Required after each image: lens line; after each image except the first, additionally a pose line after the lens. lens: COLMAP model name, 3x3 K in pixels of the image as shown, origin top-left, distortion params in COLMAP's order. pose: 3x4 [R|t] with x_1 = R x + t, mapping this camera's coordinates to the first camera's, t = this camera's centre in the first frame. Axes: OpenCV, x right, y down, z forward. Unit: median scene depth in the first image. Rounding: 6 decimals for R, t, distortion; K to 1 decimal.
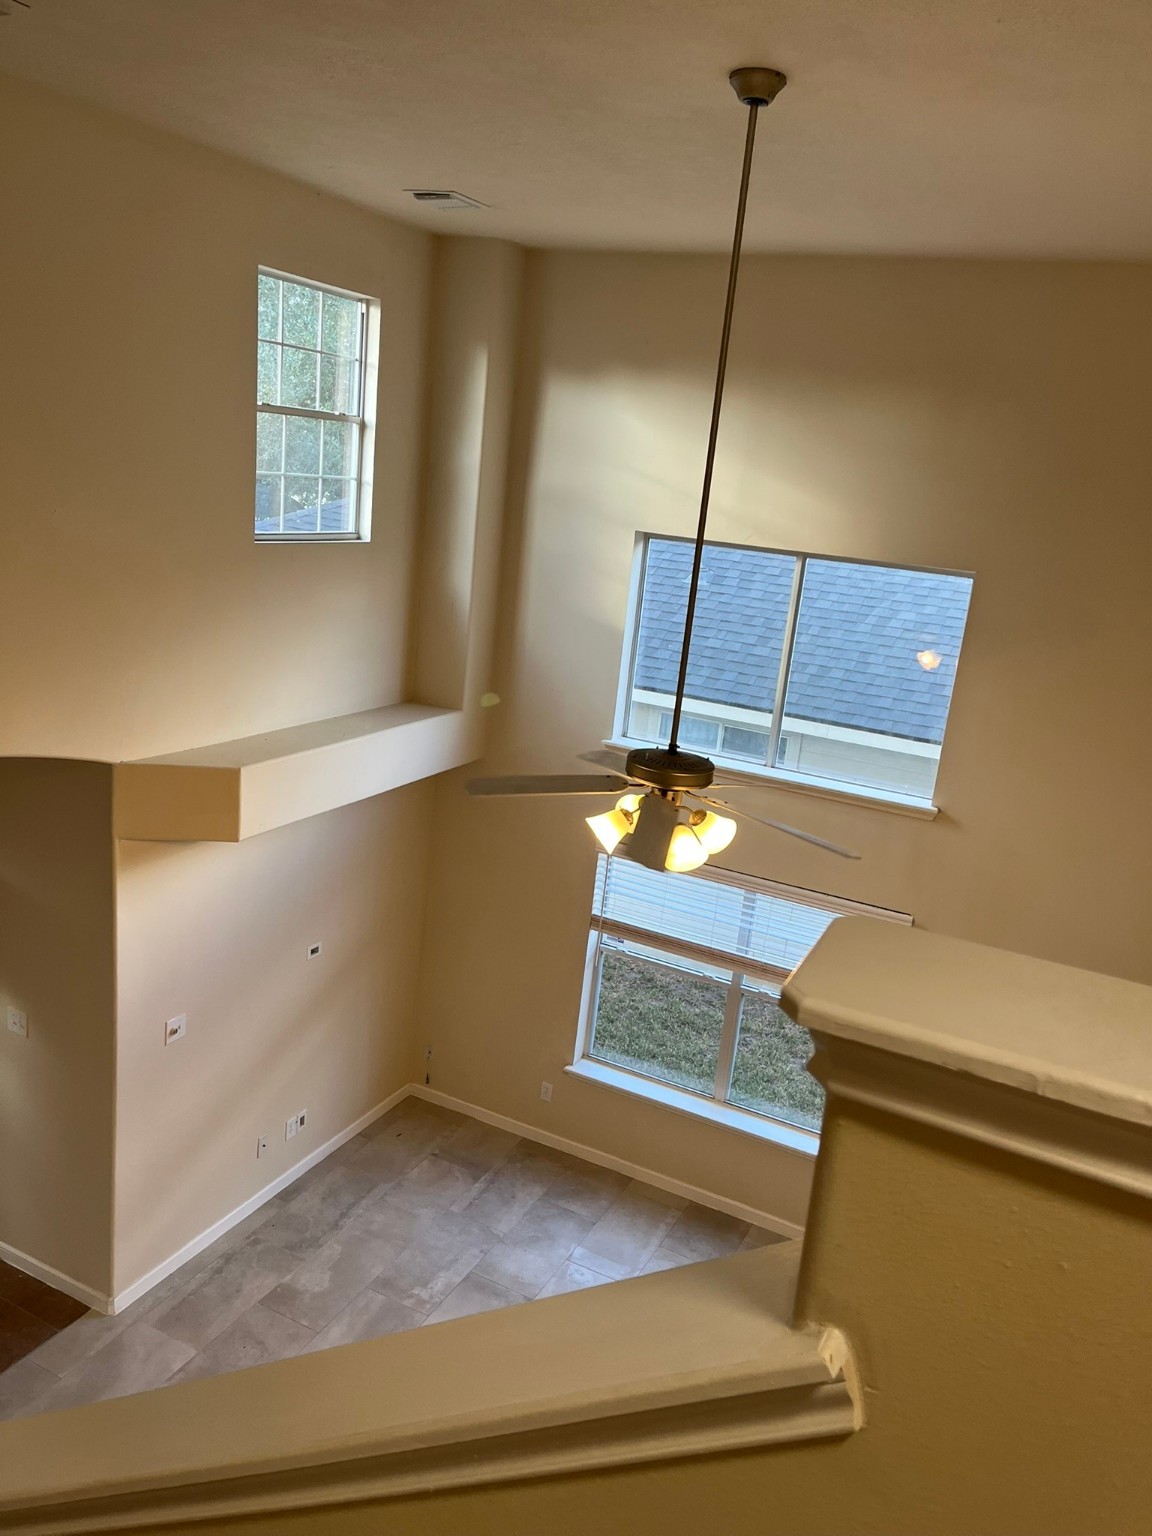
lens RADIAL K [[1138.6, 0, 576.0], [0, 1138.6, 768.0], [0, 0, 1]] dist [0.103803, -0.122942]
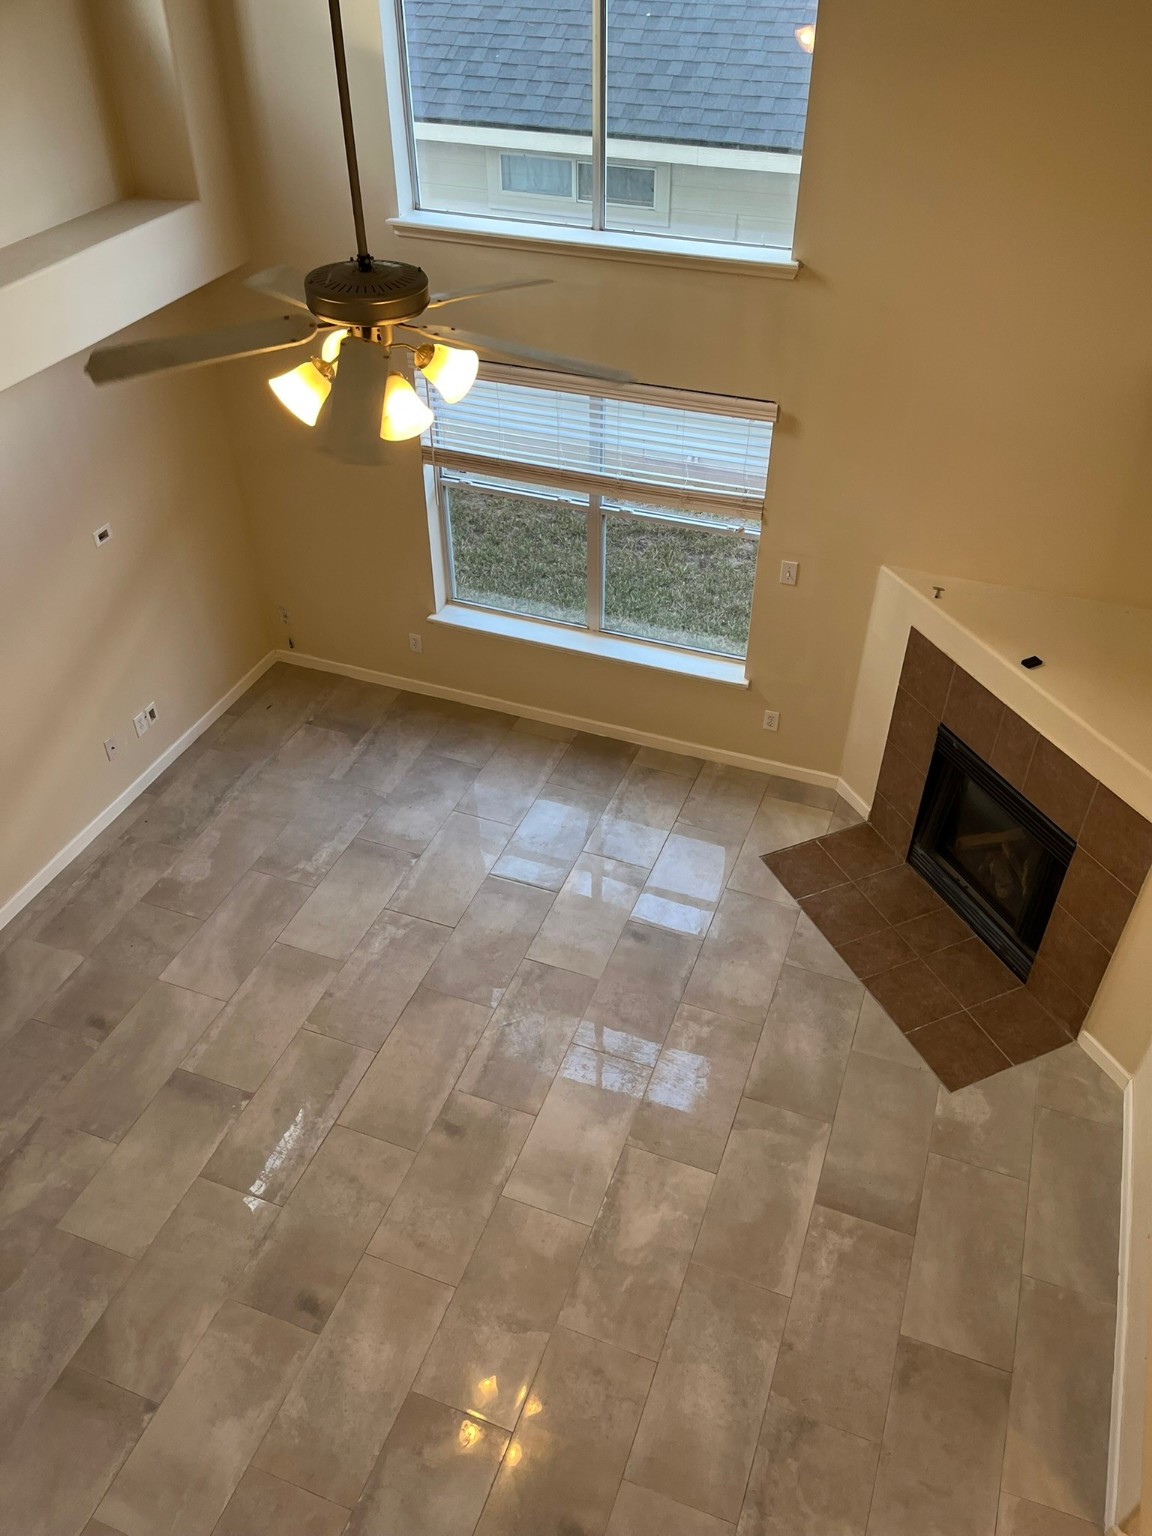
lens RADIAL K [[1178.3, 0, 576.0], [0, 1178.3, 768.0], [0, 0, 1]] dist [0.049527, -0.065283]
pose [[0.988813, -0.148176, 0.017123, 0.079076], [0.127012, 0.896606, 0.424223, -0.015703], [-0.078212, -0.417302, 0.905396, 0.099122]]
